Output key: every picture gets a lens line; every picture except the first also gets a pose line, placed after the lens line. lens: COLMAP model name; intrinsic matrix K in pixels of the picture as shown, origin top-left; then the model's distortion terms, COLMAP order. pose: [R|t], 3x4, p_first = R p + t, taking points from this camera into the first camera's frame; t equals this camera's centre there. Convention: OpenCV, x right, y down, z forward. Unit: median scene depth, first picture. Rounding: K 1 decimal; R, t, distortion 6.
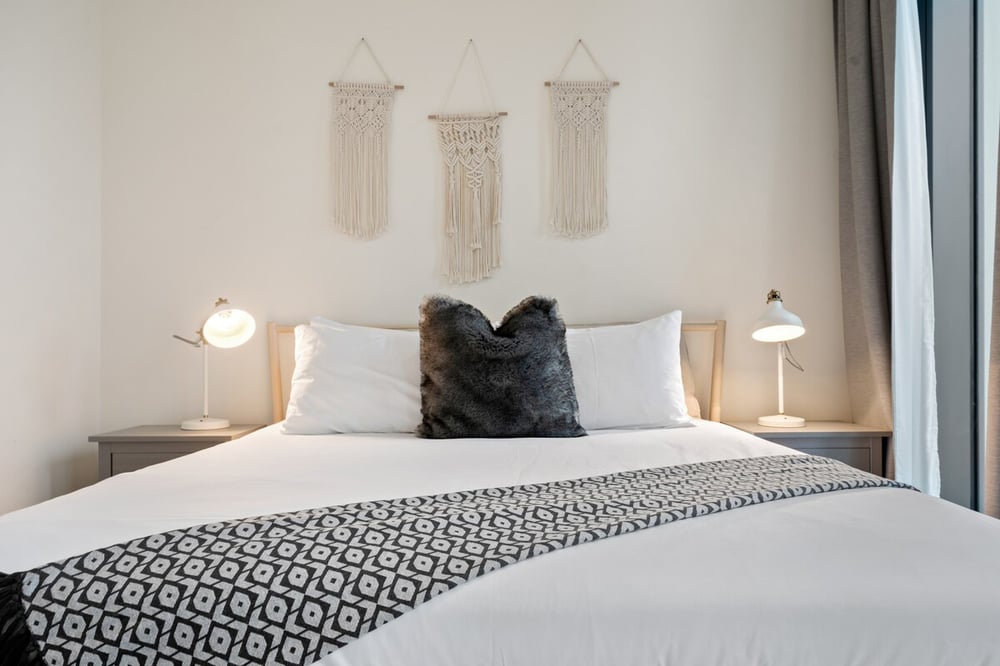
lens RADIAL K [[680.3, 0, 500.0], [0, 680.3, 333.0], [0, 0, 1]] dist [0.008228, -0.000501]
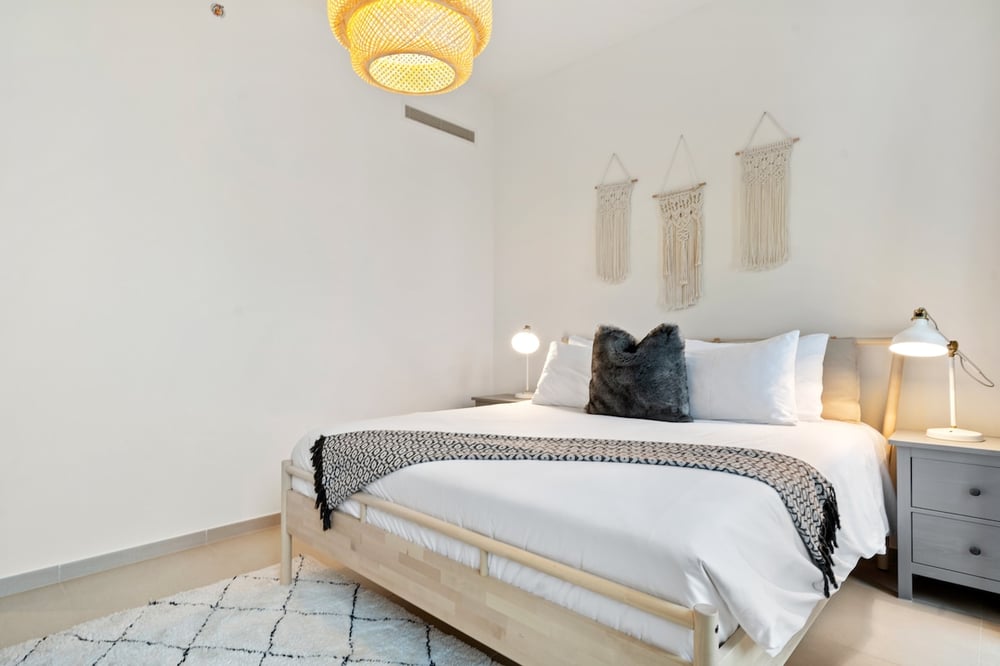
lens RADIAL K [[525.6, 0, 500.0], [0, 525.6, 333.0], [0, 0, 1]] dist [-0.001471, -0.000631]
pose [[0.721898, -0.009314, -0.691937, 0.568080], [0.012574, 0.999921, -0.000341, -0.037699], [0.691885, -0.008454, 0.721958, -0.054642]]
